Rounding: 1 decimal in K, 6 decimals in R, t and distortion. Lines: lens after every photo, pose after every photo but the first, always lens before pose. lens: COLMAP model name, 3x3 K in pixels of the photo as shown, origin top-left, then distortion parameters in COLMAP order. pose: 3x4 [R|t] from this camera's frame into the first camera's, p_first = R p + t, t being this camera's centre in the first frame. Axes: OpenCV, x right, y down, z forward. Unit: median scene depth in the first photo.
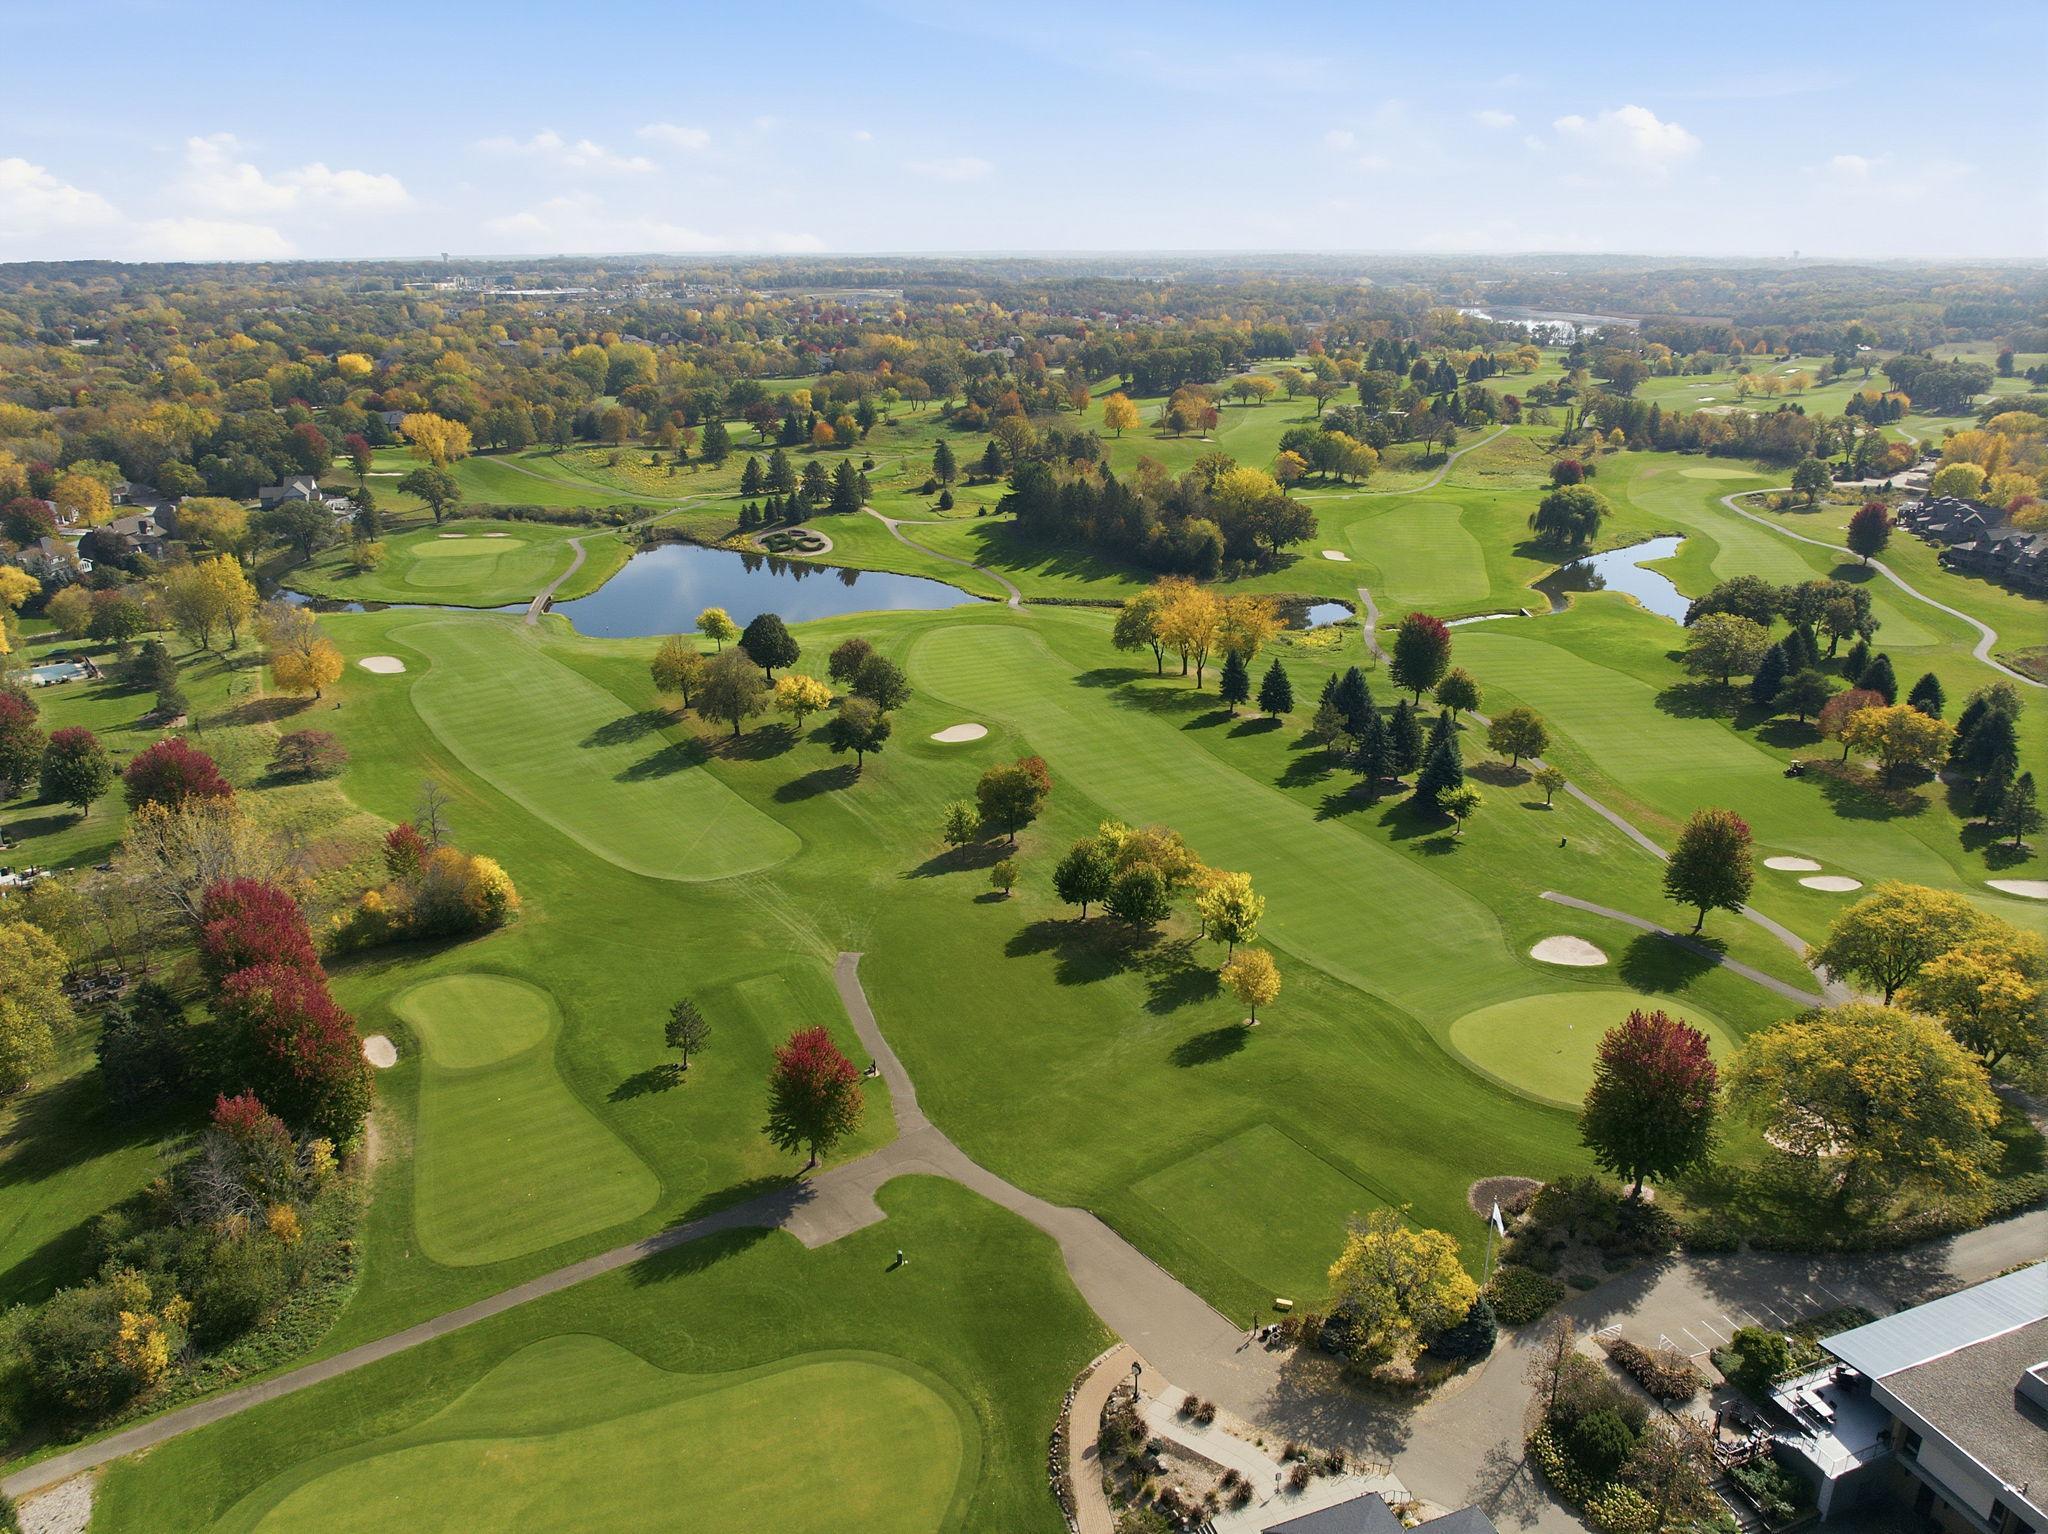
lens RADIAL K [[1434.8, 0, 1014.9], [0, 1434.8, 766.6], [0, 0, 1]] dist [-0.053431, 0.019624]
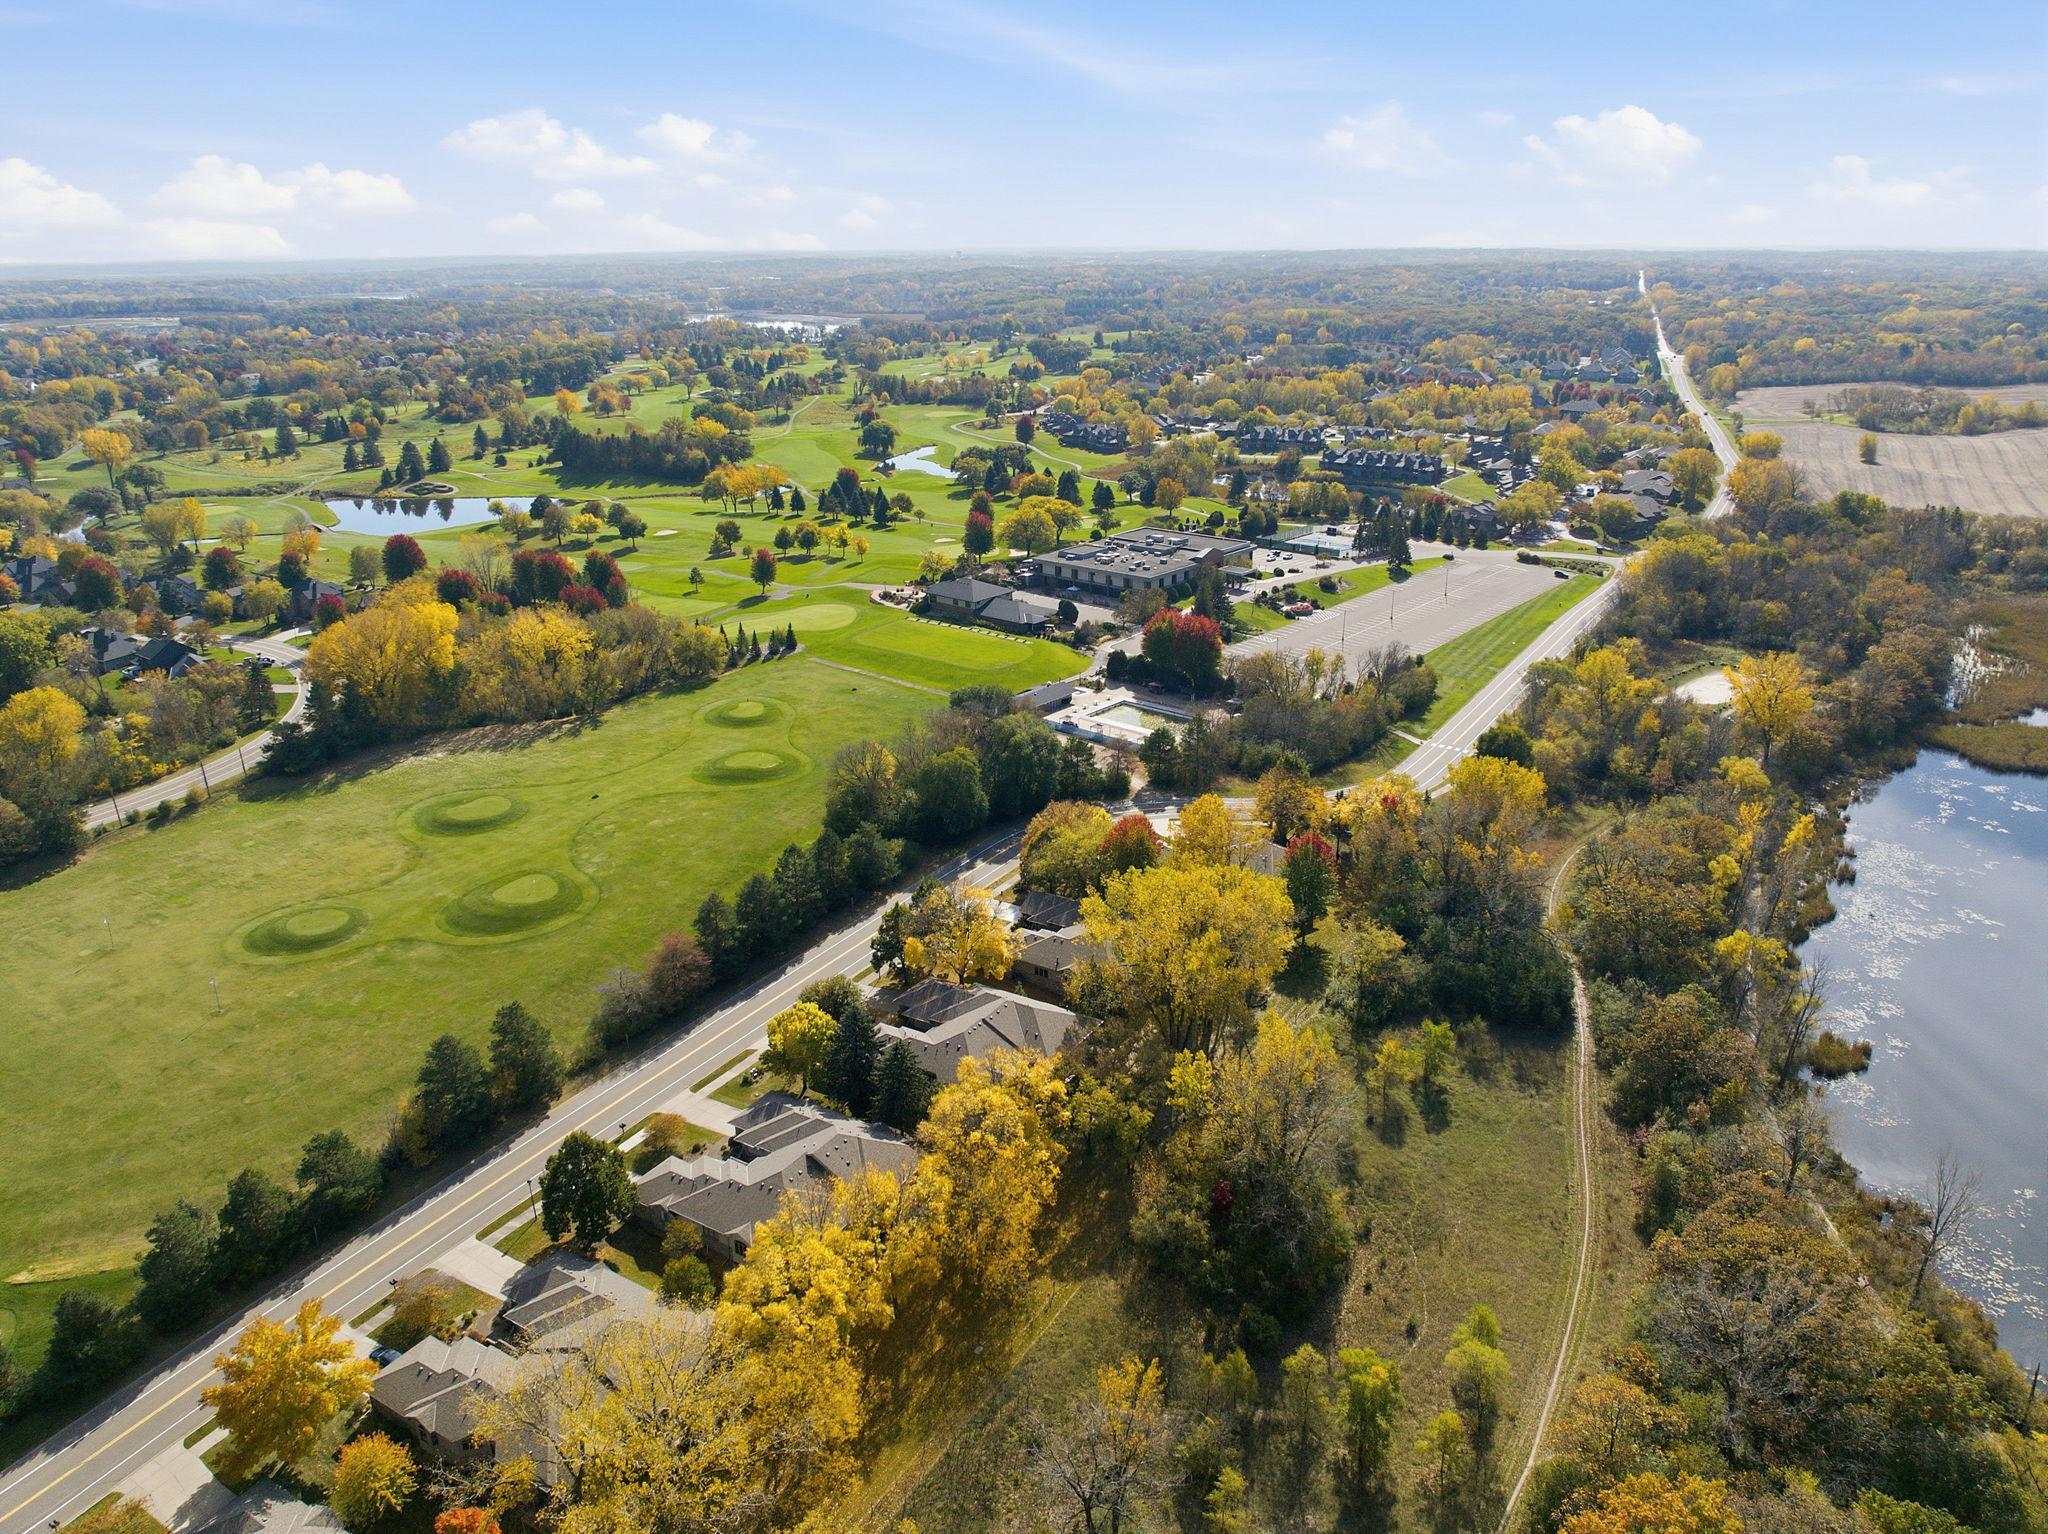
lens RADIAL K [[1434.8, 0, 1027.4], [0, 1434.8, 768.5], [0, 0, 1]] dist [-0.053431, 0.019624]
pose [[0.864356, -0.174847, 0.471504, -0.227885], [0.175043, 0.983584, 0.043855, 0.115987], [-0.471432, 0.044627, 0.880773, -0.406514]]
